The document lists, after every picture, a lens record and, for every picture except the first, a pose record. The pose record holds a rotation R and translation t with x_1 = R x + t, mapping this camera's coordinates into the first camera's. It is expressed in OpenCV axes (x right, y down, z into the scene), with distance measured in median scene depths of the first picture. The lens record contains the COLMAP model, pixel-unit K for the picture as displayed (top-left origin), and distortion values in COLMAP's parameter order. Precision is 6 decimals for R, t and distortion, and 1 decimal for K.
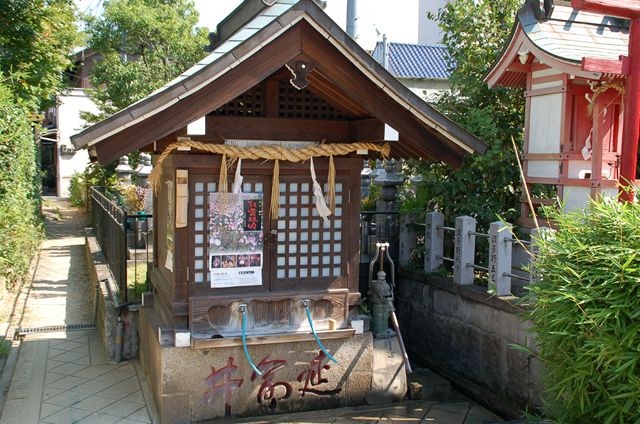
lens RADIAL K [[703.4, 0, 320.5], [0, 703.4, 210.8], [0, 0, 1]] dist [-0.010641, 0.000000]
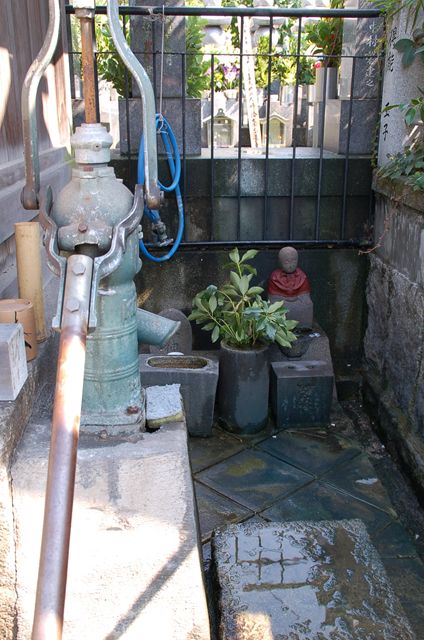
lens RADIAL K [[703.4, 0, 212.1], [0, 703.4, 320.8], [0, 0, 1]] dist [-0.010641, 0.000000]
pose [[0.954938, 0.072238, -0.287879, 0.191753], [-0.005180, 0.973838, 0.227184, 0.098897], [0.296759, -0.215456, 0.930330, 0.843982]]
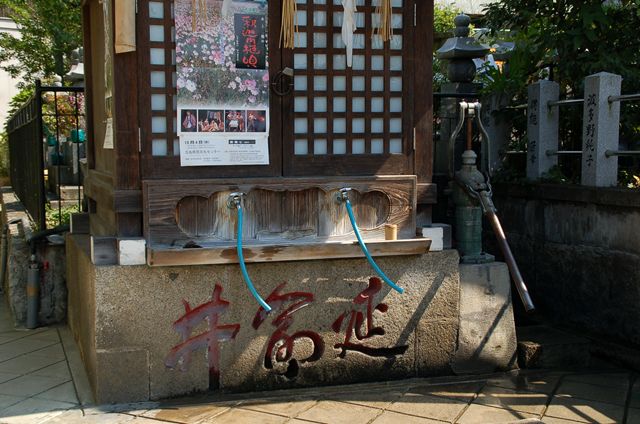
lens RADIAL K [[911.0, 0, 317.6], [0, 911.0, 213.3], [0, 0, 1]] dist [0.131801, 0.000000]
pose [[0.999704, -0.019718, -0.014273, -0.032518], [0.019679, 0.999802, -0.002899, 0.146266], [0.014328, 0.002617, 0.999894, 0.242463]]
